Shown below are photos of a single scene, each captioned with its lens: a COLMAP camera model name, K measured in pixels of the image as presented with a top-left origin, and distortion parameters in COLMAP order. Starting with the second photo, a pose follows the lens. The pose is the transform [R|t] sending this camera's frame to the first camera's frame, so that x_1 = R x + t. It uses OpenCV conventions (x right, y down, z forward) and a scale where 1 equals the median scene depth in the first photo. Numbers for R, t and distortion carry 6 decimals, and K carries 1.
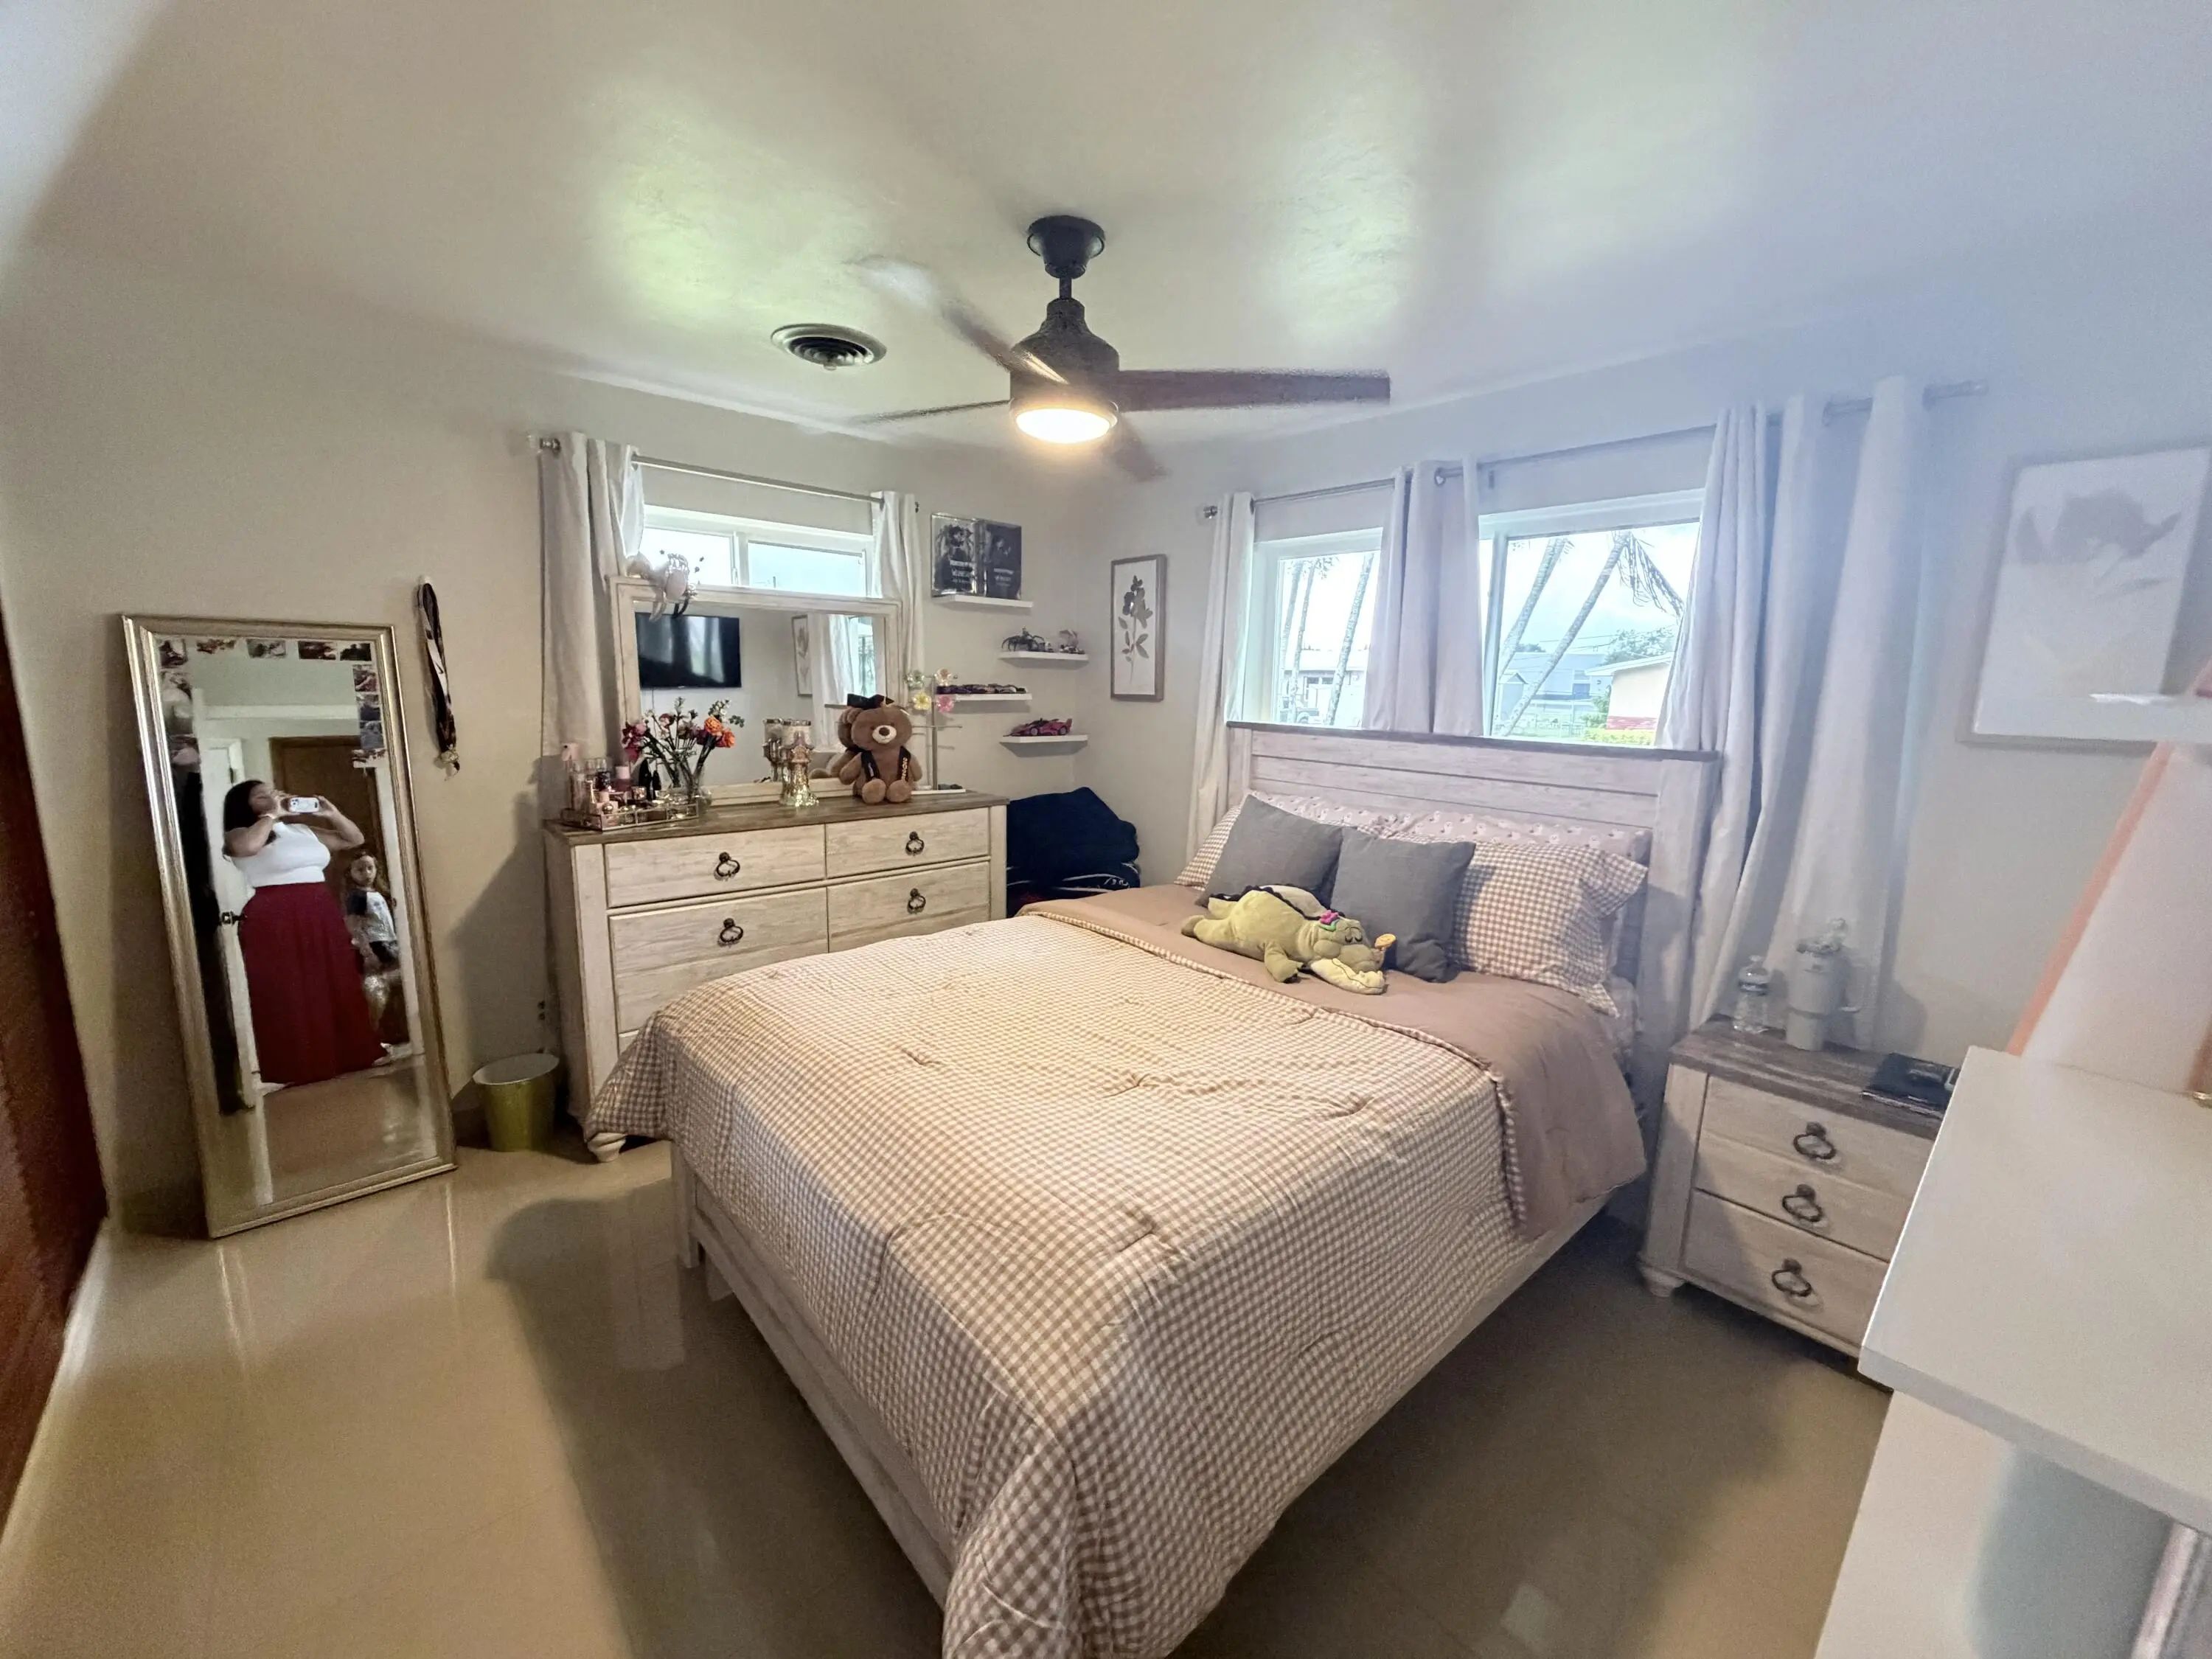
lens RADIAL K [[884.7, 0, 1100.5], [0, 884.7, 833.2], [0, 0, 1]] dist [-0.001431, -0.000367]
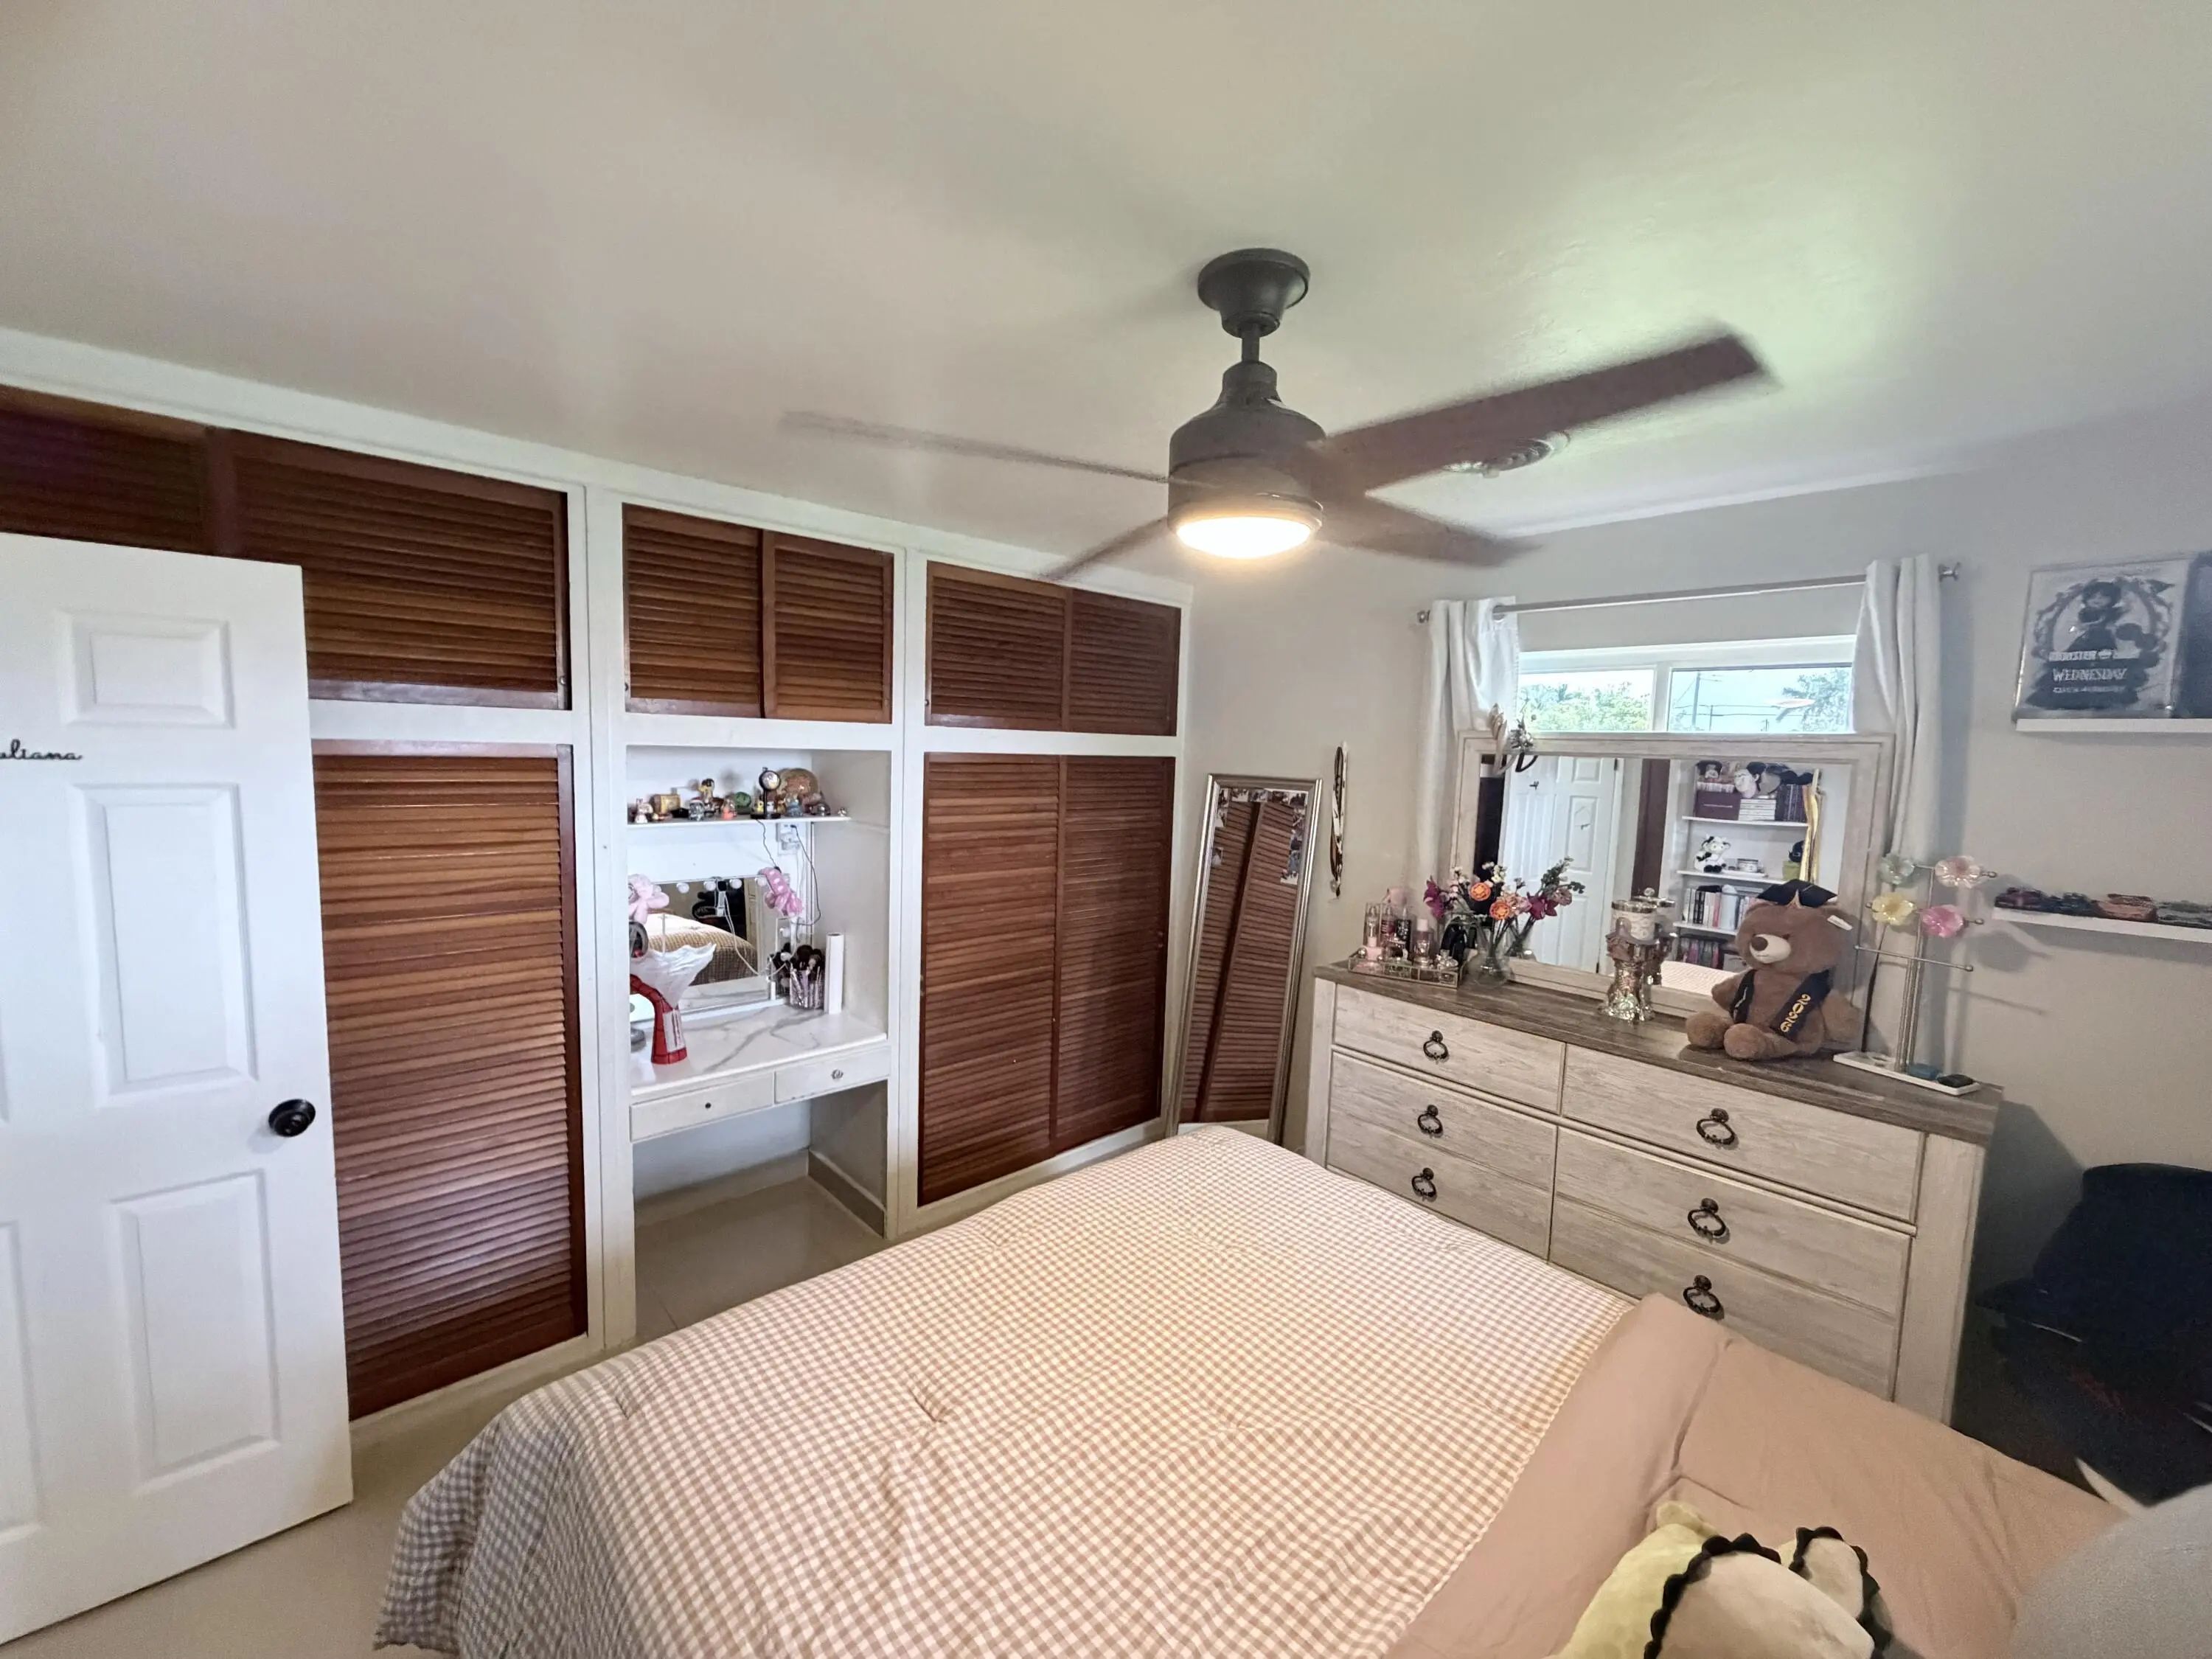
lens RADIAL K [[884.7, 0, 1100.5], [0, 884.7, 833.2], [0, 0, 1]] dist [-0.001431, -0.000367]
pose [[0.003511, 0.077685, -0.996972, 0.449259], [-0.199940, 0.976901, 0.075417, -0.173507], [0.979802, 0.199069, 0.018963, 0.609490]]
